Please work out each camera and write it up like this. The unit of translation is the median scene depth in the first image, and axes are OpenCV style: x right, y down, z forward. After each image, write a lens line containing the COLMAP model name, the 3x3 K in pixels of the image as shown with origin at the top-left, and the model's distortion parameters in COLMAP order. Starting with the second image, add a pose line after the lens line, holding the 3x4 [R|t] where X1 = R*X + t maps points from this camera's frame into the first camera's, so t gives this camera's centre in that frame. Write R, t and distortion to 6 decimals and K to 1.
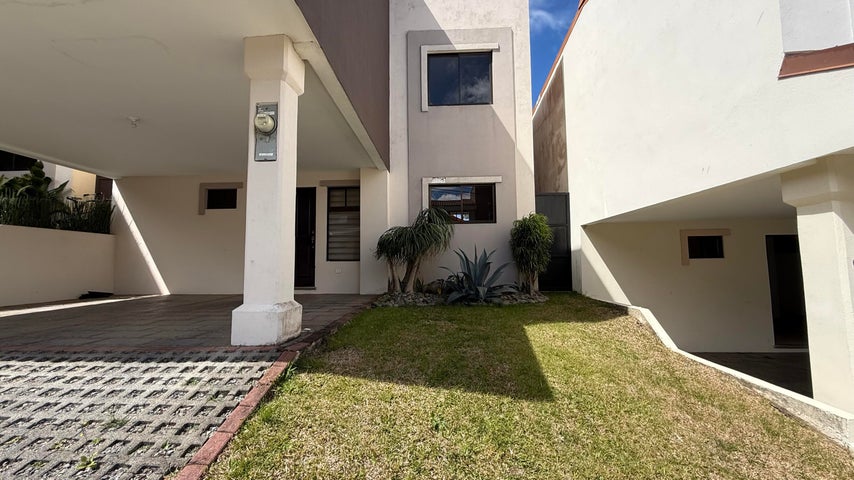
lens RADIAL K [[341.4, 0, 423.9], [0, 341.4, 240.2], [0, 0, 1]] dist [0.000976, 0.000066]
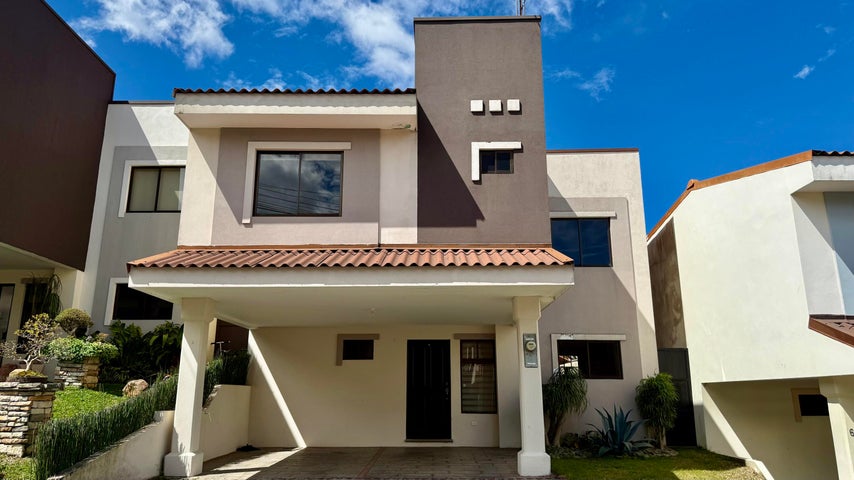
lens RADIAL K [[613.9, 0, 424.1], [0, 613.9, 232.6], [0, 0, 1]] dist [0.046069, -0.046752]
pose [[0.999316, 0.017789, 0.032424, -0.473009], [-0.011640, 0.983451, -0.180798, -0.140100], [-0.035104, 0.180297, 0.982986, -0.949043]]
